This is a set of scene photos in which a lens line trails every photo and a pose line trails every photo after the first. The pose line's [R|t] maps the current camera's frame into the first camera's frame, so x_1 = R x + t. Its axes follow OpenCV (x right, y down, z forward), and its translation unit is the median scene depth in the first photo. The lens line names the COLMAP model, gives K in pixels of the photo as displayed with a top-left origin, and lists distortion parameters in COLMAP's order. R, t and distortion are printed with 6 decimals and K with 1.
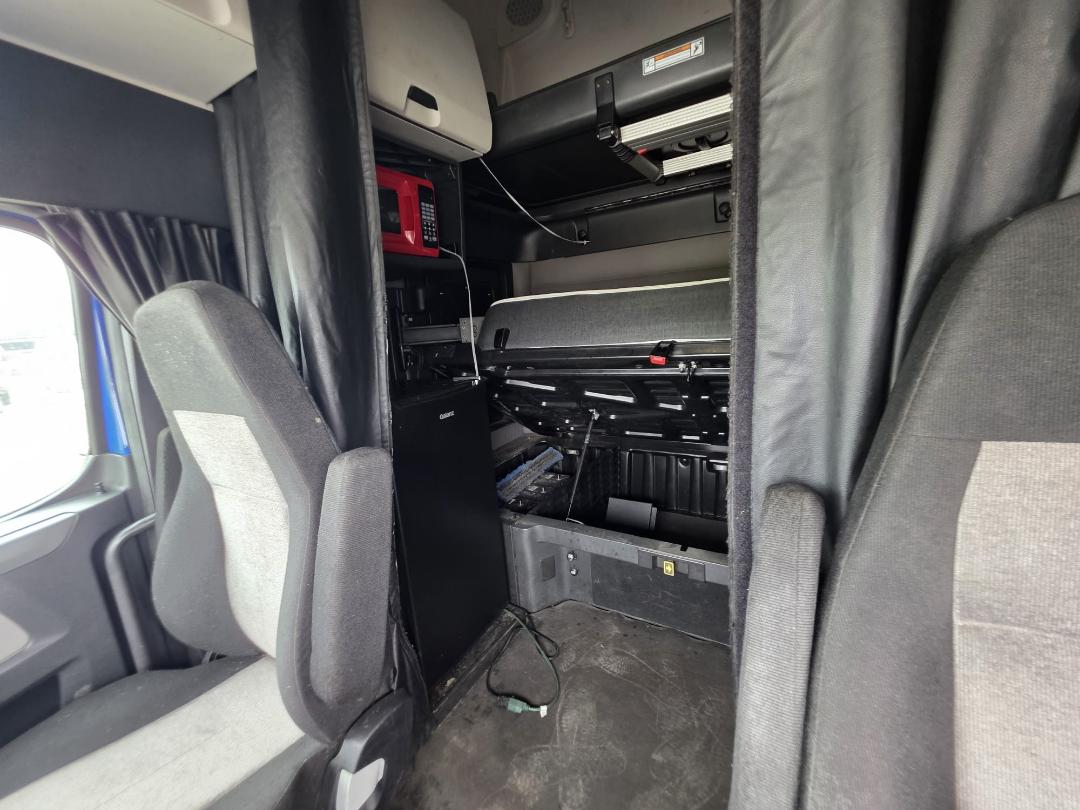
lens RADIAL K [[431.2, 0, 540.8], [0, 431.2, 401.4], [0, 0, 1]] dist [-0.001908, -0.000273]
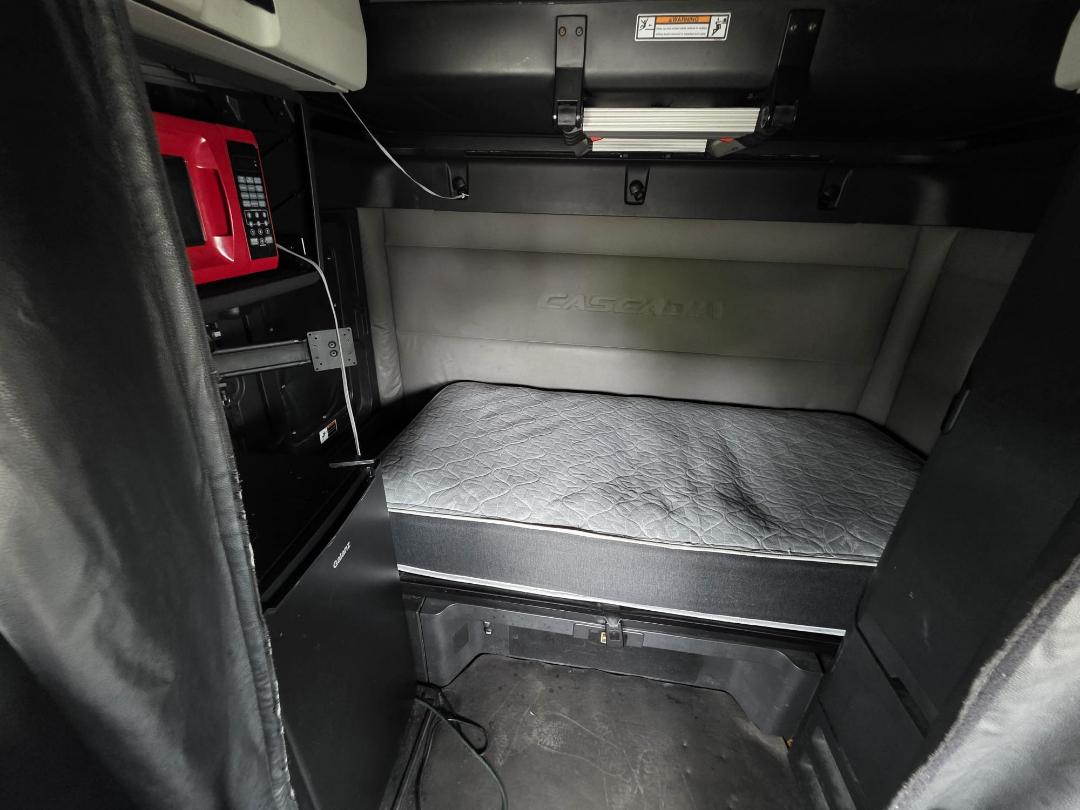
lens RADIAL K [[431.2, 0, 540.8], [0, 431.2, 401.4], [0, 0, 1]] dist [-0.001908, -0.000273]
pose [[0.917197, -0.073132, 0.391665, -0.157893], [-0.020311, 0.973151, 0.229269, -0.312736], [-0.397917, -0.218240, 0.891086, 0.299097]]
